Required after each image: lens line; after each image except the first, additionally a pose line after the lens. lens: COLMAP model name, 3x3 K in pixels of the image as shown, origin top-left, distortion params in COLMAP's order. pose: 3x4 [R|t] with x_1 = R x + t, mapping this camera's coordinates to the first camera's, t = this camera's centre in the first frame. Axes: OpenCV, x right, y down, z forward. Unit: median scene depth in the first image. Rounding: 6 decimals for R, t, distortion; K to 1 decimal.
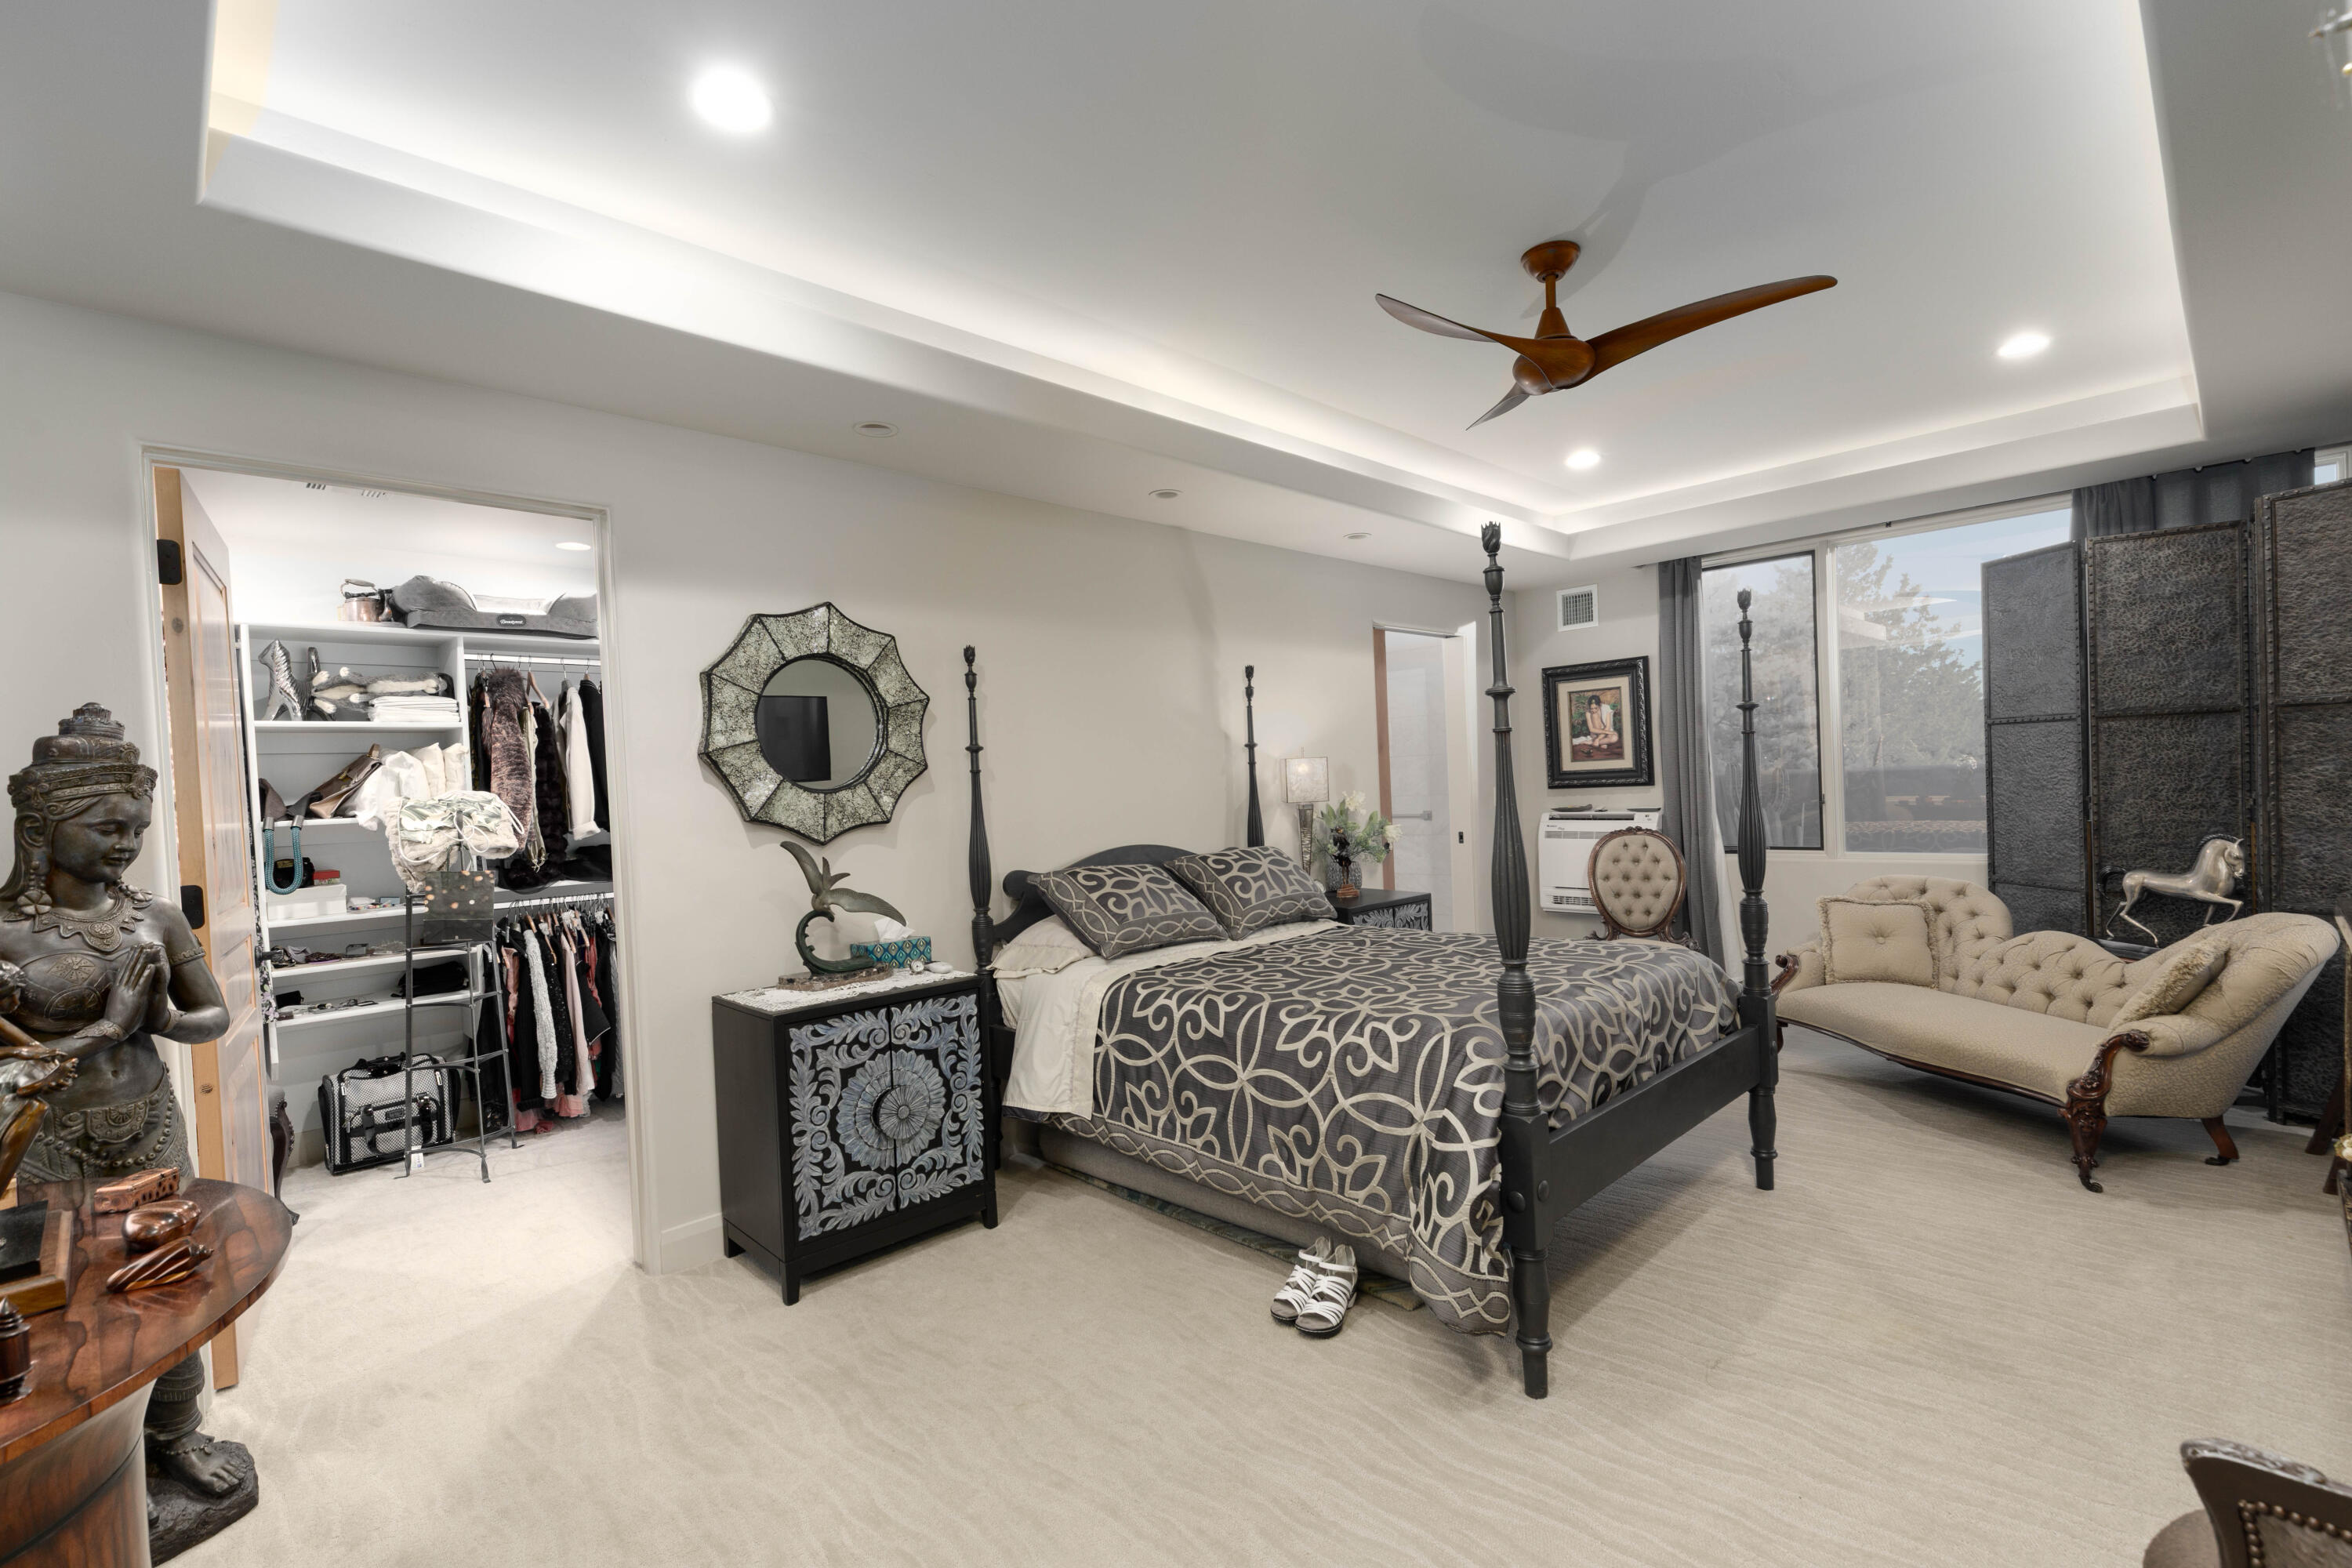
lens RADIAL K [[1046.7, 0, 1179.5], [0, 1046.7, 795.9], [0, 0, 1]] dist [0.006858, -0.000463]
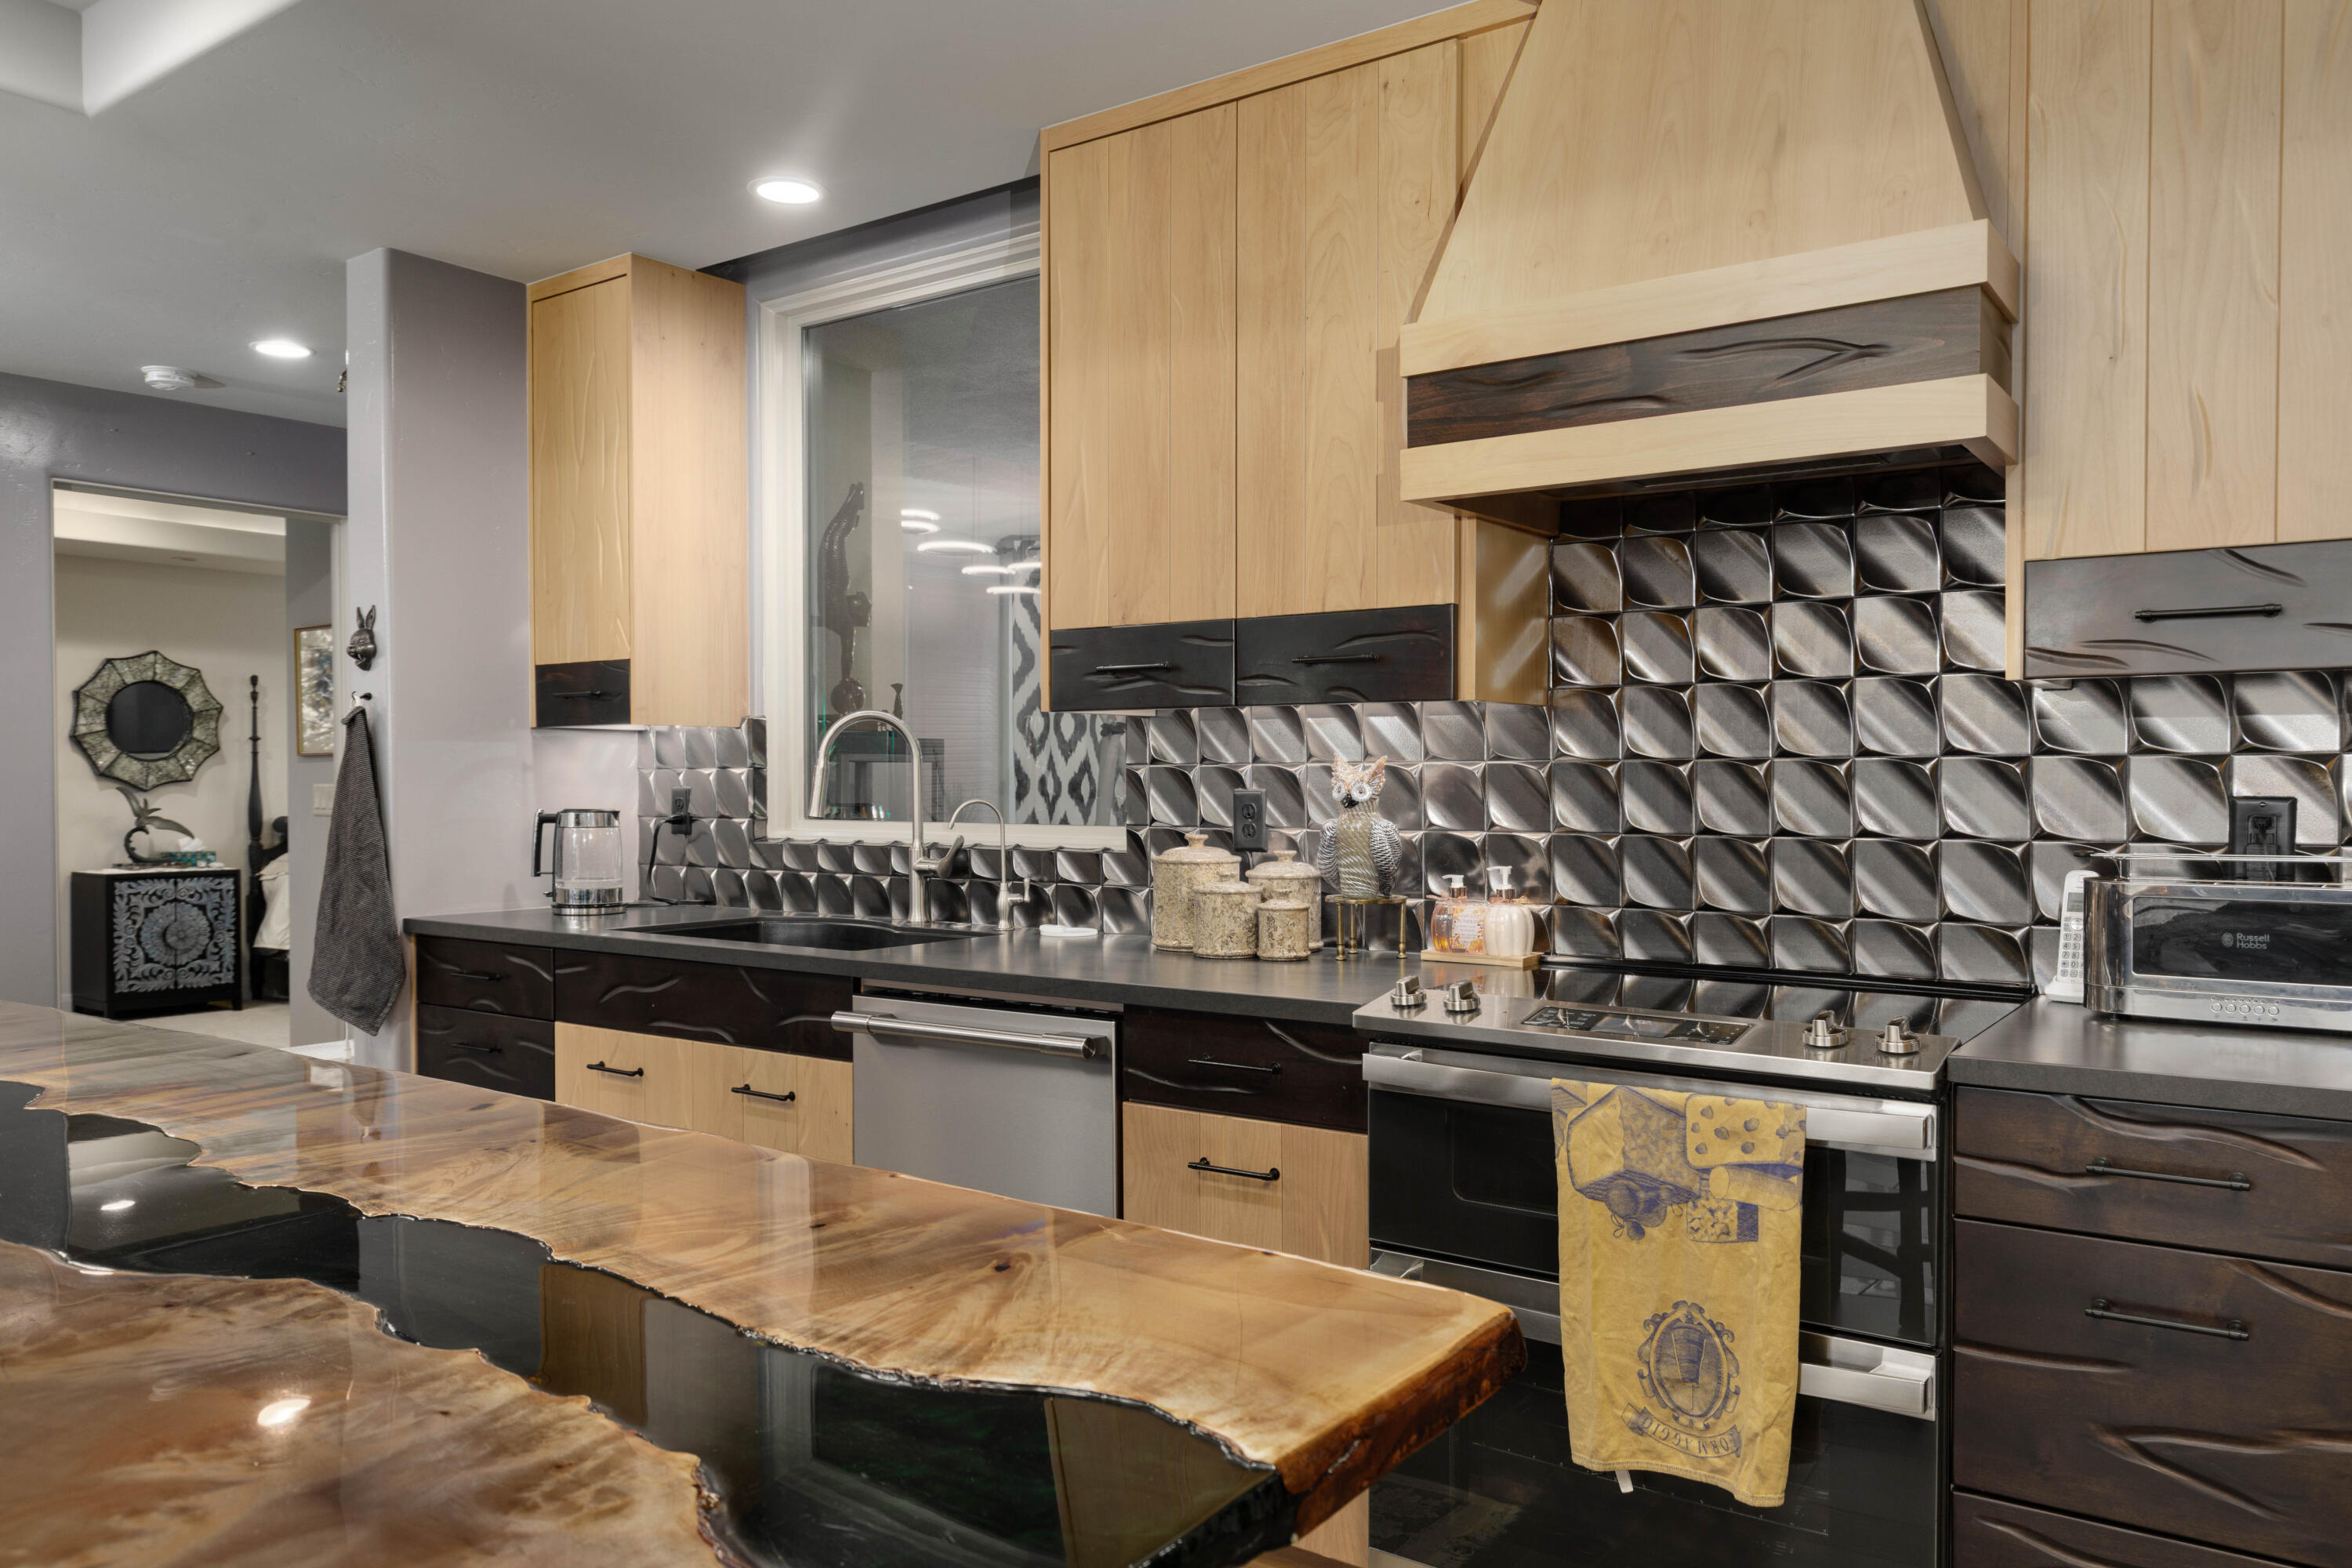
lens RADIAL K [[1679.5, 0, 1181.9], [0, 1679.5, 786.5], [0, 0, 1]] dist [-0.006179, -0.003743]
pose [[0.986140, 0.034670, 0.162251, 0.931328], [-0.031376, 0.999247, -0.022820, 0.049895], [-0.162920, 0.017413, 0.986486, -2.078255]]
